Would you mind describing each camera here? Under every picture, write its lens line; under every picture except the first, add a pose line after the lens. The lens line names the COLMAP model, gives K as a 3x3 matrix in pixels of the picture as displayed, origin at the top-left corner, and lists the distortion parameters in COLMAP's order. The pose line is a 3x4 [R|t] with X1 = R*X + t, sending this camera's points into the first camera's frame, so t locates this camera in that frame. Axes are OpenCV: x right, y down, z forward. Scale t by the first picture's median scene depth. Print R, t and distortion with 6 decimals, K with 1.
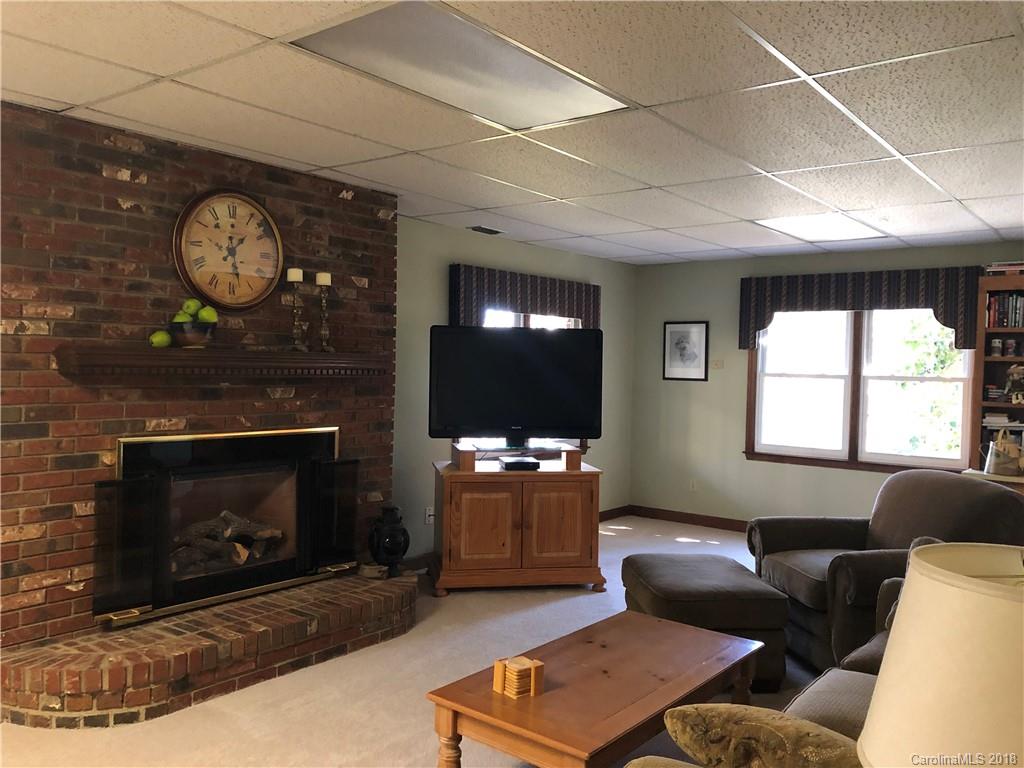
lens RADIAL K [[841.4, 0, 509.1], [0, 841.4, 379.8], [0, 0, 1]] dist [0.045087, -0.031447]
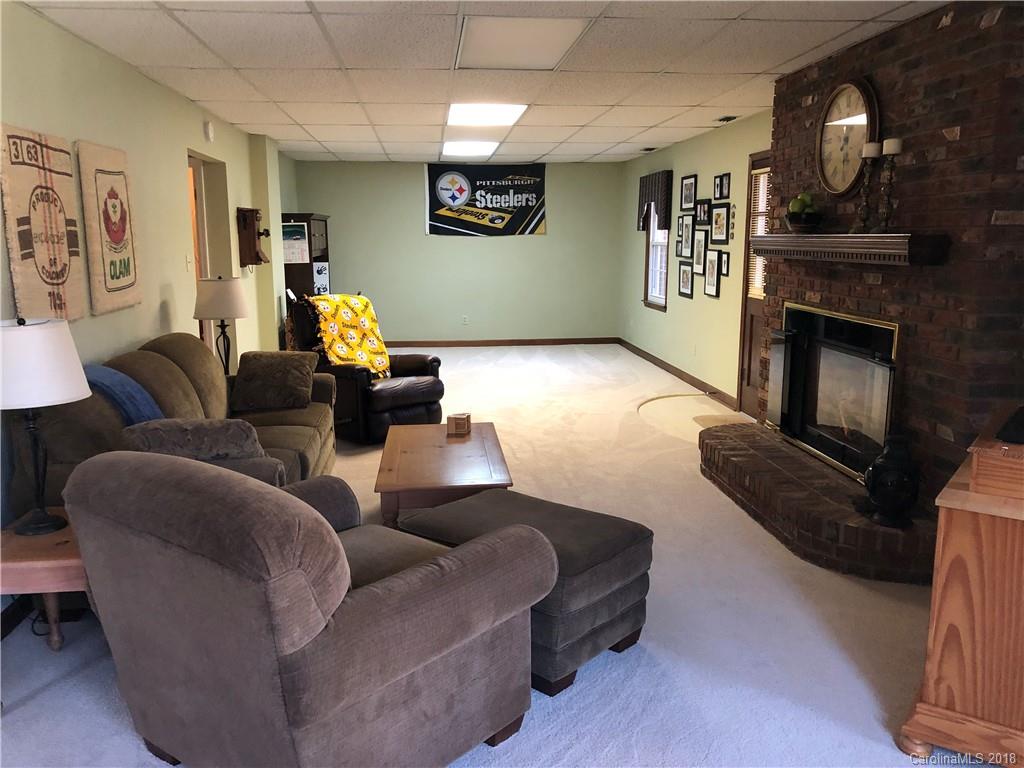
lens RADIAL K [[841.4, 0, 512.2], [0, 841.4, 389.5], [0, 0, 1]] dist [0.045087, -0.031447]
pose [[-0.723191, 0.098850, -0.683538, 0.644788], [-0.031740, 0.983902, 0.175869, -0.015820], [0.689919, 0.148882, -0.708411, 1.325813]]
